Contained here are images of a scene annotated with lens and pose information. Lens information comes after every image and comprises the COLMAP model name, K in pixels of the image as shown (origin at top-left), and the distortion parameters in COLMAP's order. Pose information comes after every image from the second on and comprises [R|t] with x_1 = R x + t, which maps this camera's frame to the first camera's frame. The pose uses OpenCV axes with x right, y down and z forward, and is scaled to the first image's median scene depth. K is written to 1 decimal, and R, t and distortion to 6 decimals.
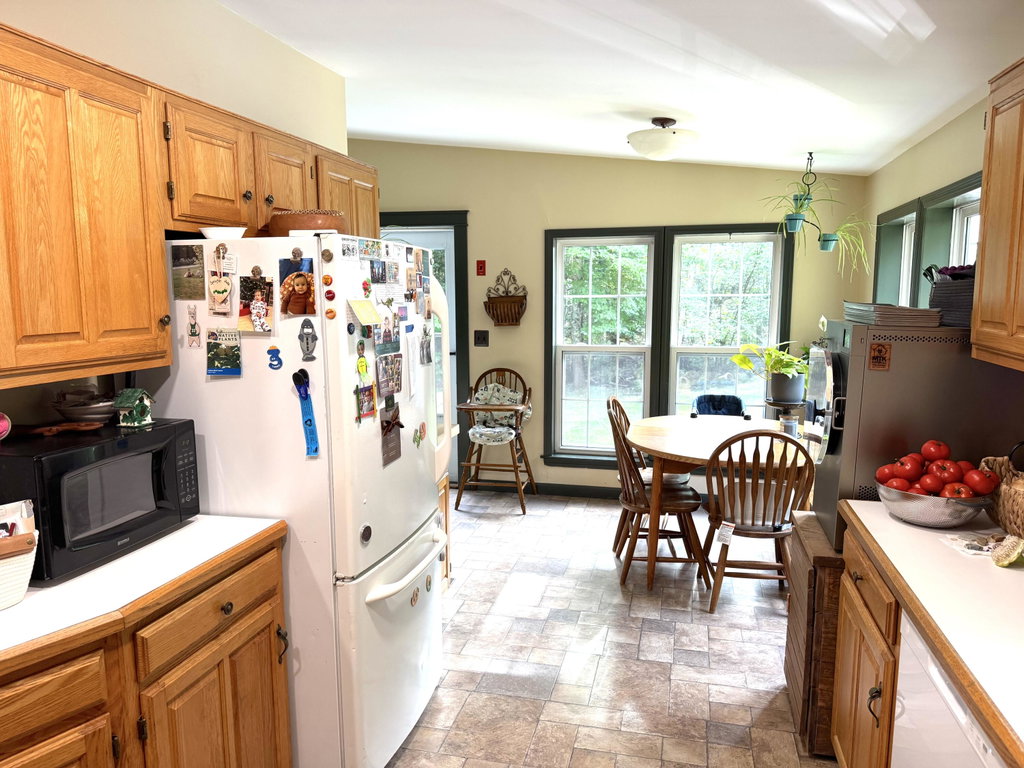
lens RADIAL K [[726.8, 0, 513.3], [0, 726.8, 385.7], [0, 0, 1]] dist [0.049140, -0.057142]
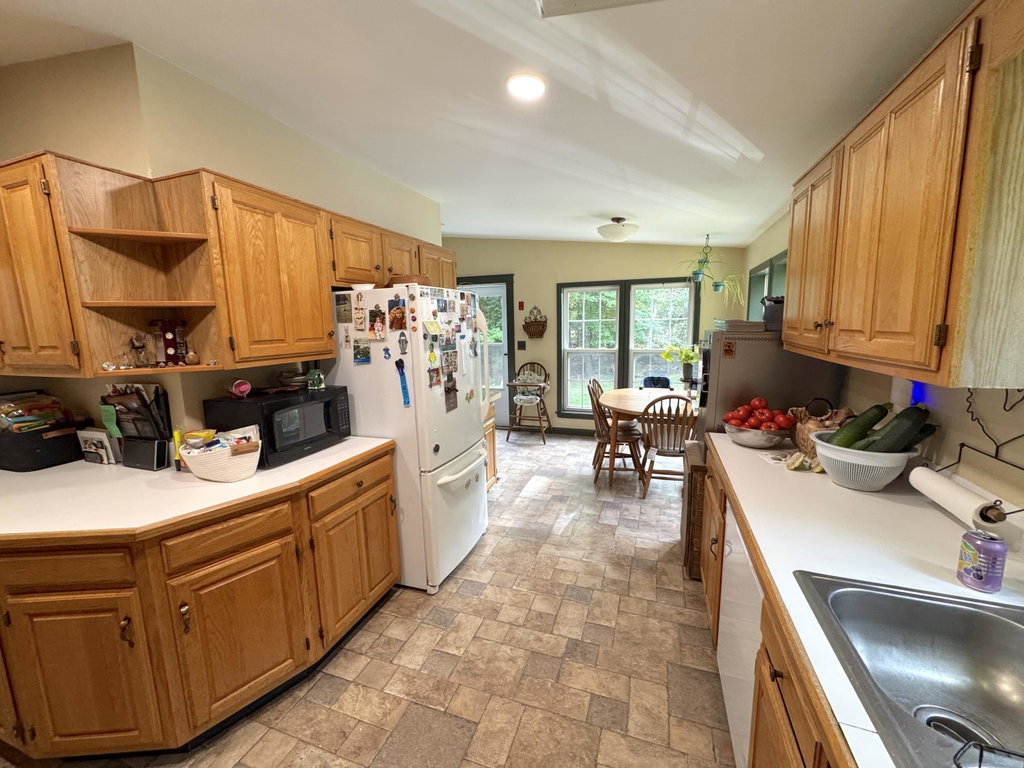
lens RADIAL K [[408.3, 0, 513.4], [0, 408.3, 382.6], [0, 0, 1]] dist [-0.000854, -0.000140]
pose [[0.994482, -0.001928, -0.104890, 0.099428], [0.003734, 0.999848, 0.017033, 0.019867], [0.104841, -0.017330, 0.994338, -0.006180]]
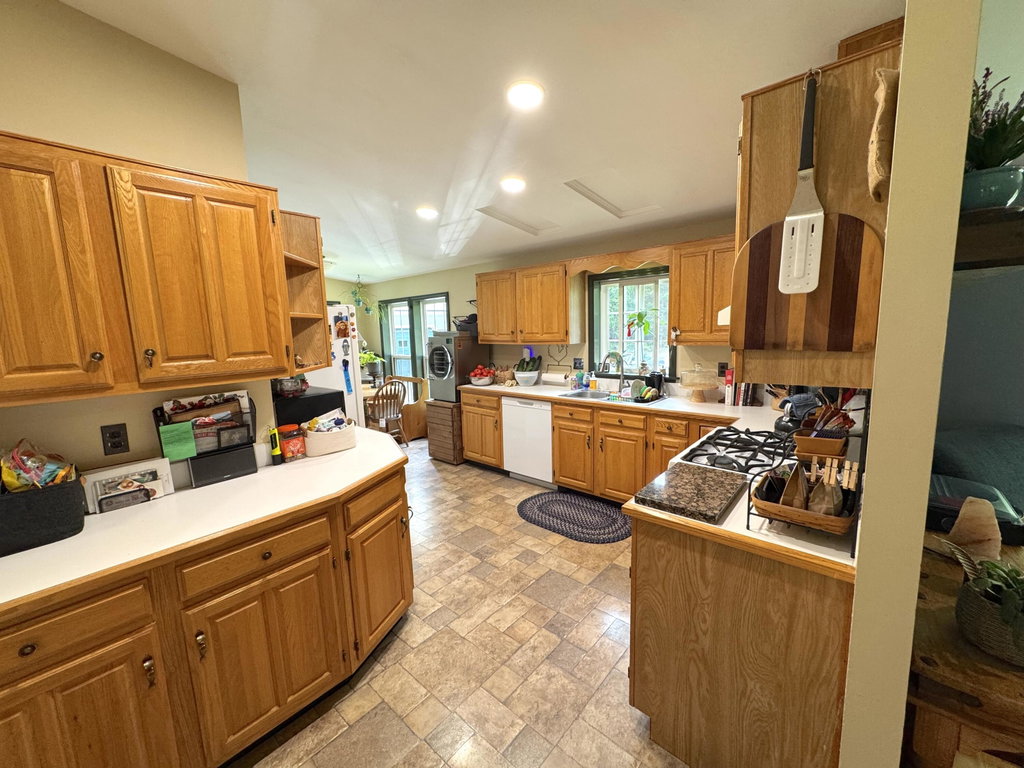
lens RADIAL K [[408.3, 0, 522.5], [0, 408.3, 385.7], [0, 0, 1]] dist [-0.000854, -0.000140]
pose [[0.440580, -0.136308, 0.887305, -1.203597], [0.142196, 0.986523, 0.080944, 0.038629], [-0.886380, 0.090509, 0.454025, -0.171406]]
